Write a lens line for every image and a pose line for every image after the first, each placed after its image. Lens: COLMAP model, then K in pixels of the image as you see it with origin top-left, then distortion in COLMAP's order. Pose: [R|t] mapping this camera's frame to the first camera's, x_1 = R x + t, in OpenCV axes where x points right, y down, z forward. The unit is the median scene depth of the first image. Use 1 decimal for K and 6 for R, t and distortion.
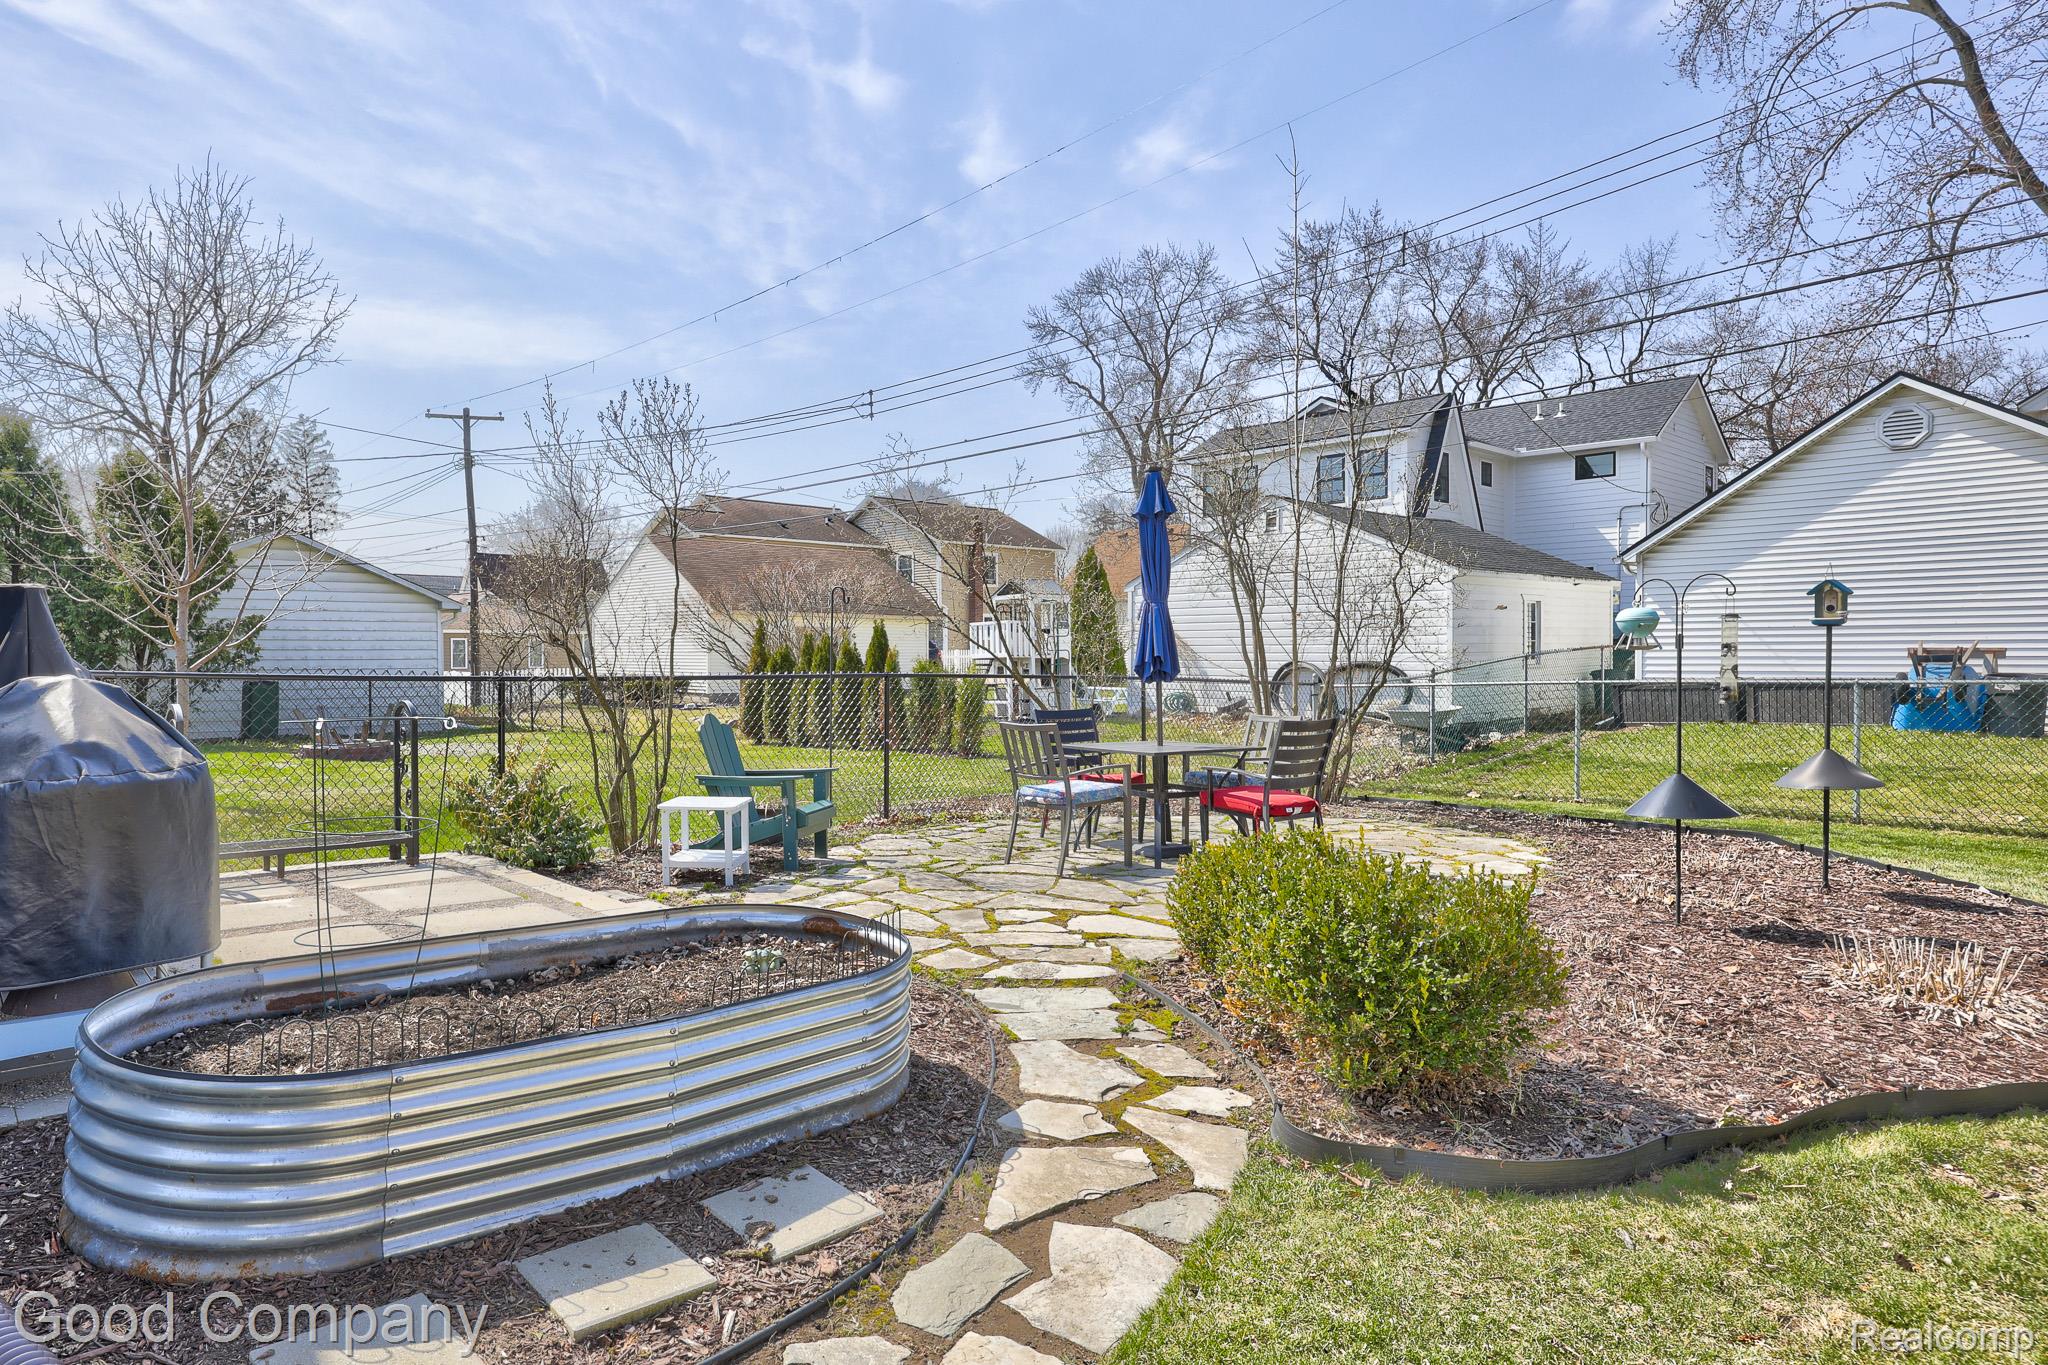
lens RADIAL K [[1126.4, 0, 1022.3], [0, 1126.4, 684.4], [0, 0, 1]] dist [0.004968, 0.001280]
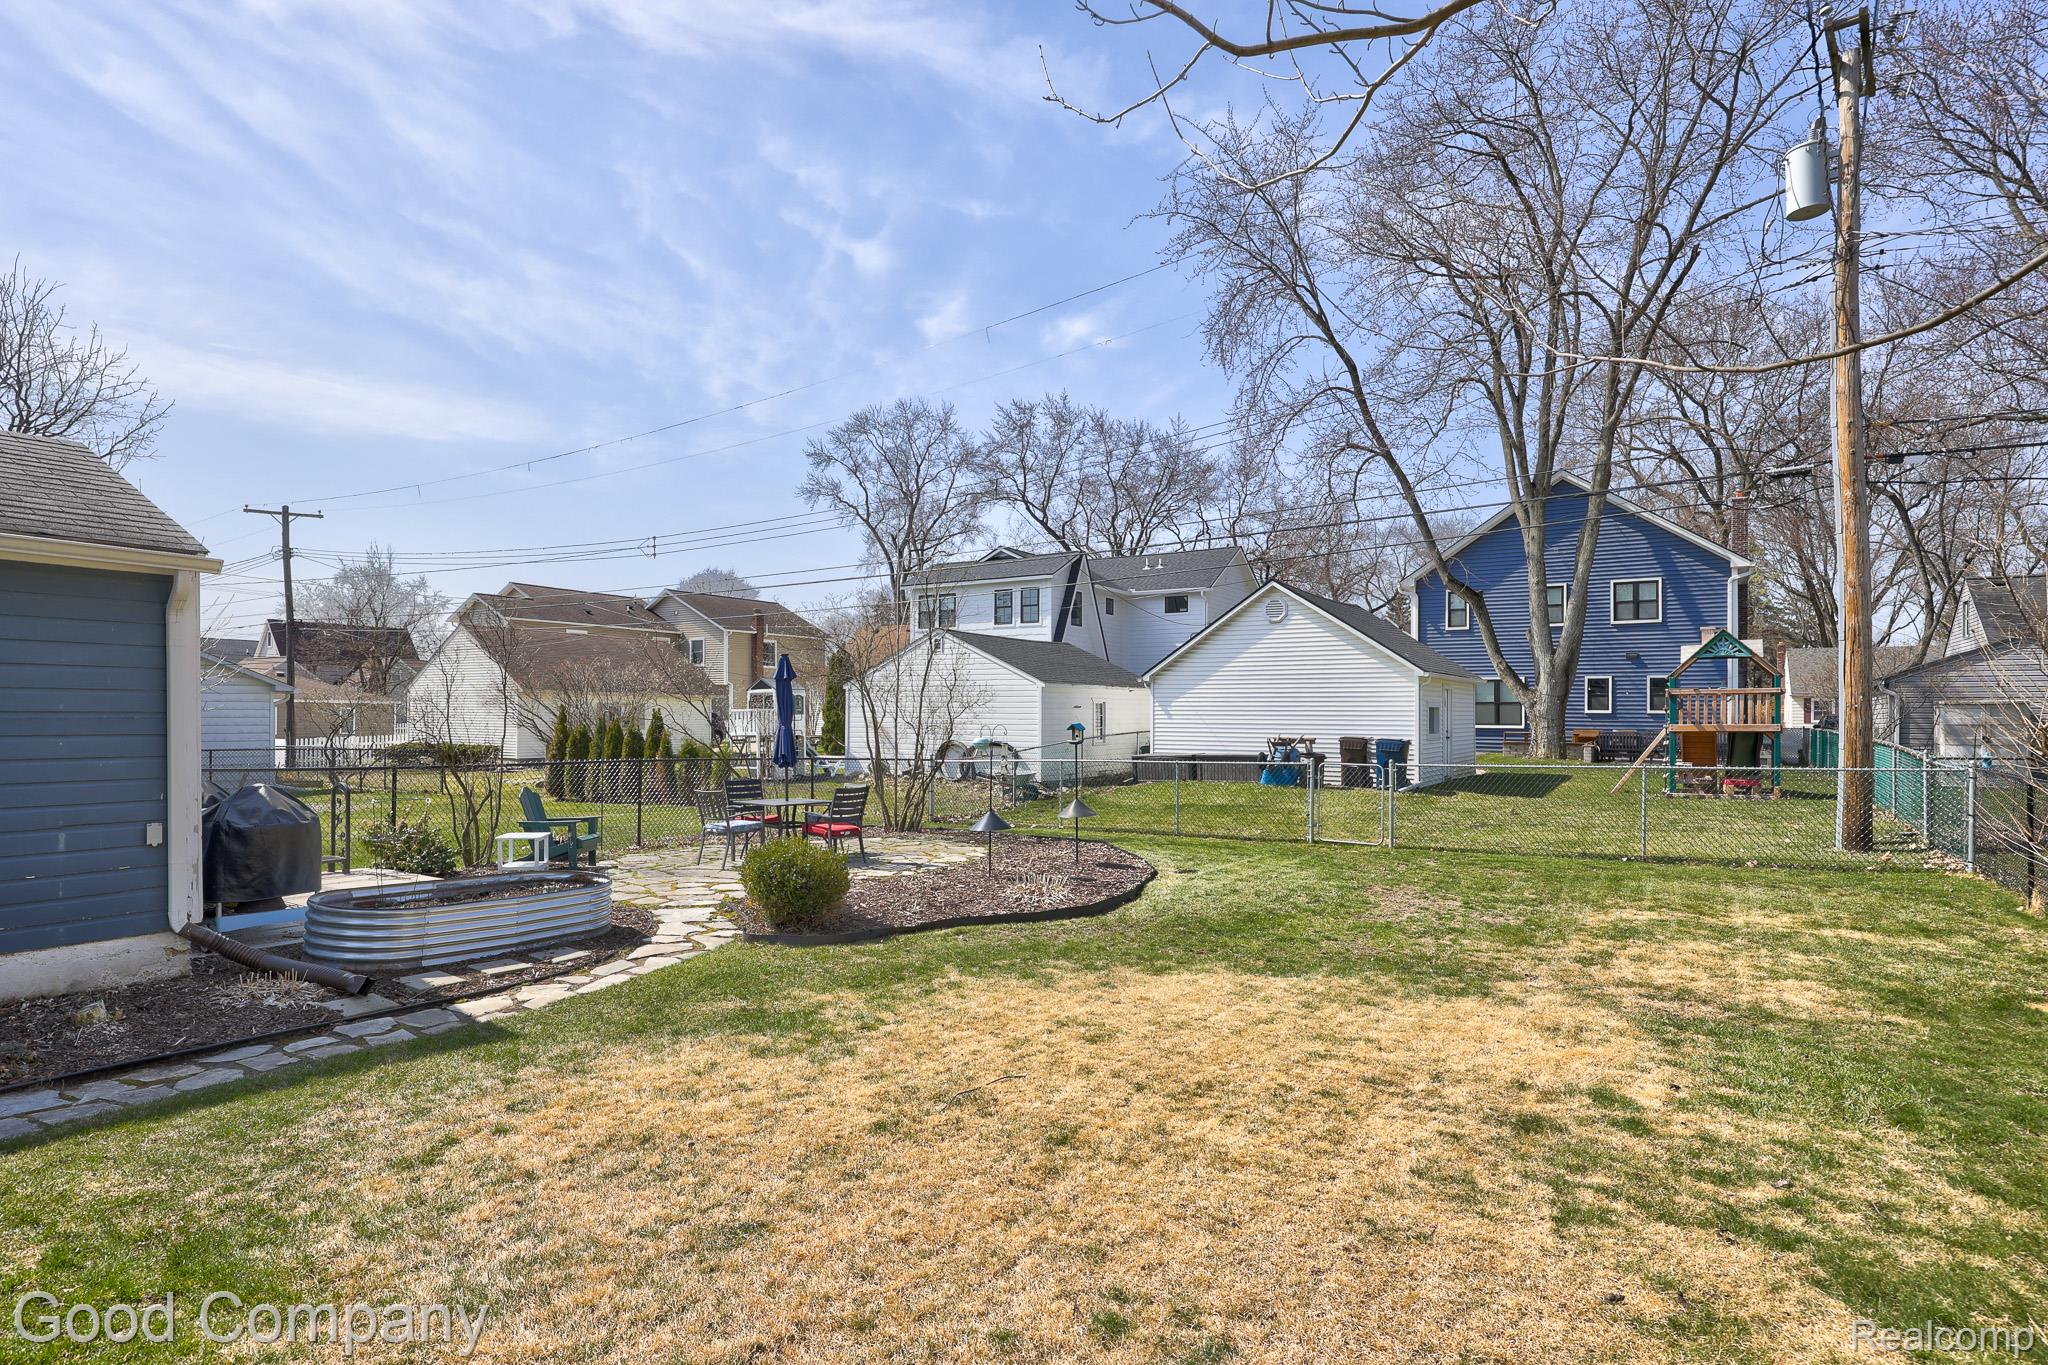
lens RADIAL K [[1034.9, 0, 1073.0], [0, 1034.9, 707.3], [0, 0, 1]] dist [0.002324, 0.001542]
pose [[0.974799, 0.006057, 0.223004, 0.078572], [0.000515, 0.999568, -0.029397, -0.019977], [-0.223086, 0.028771, 0.974374, -0.311060]]
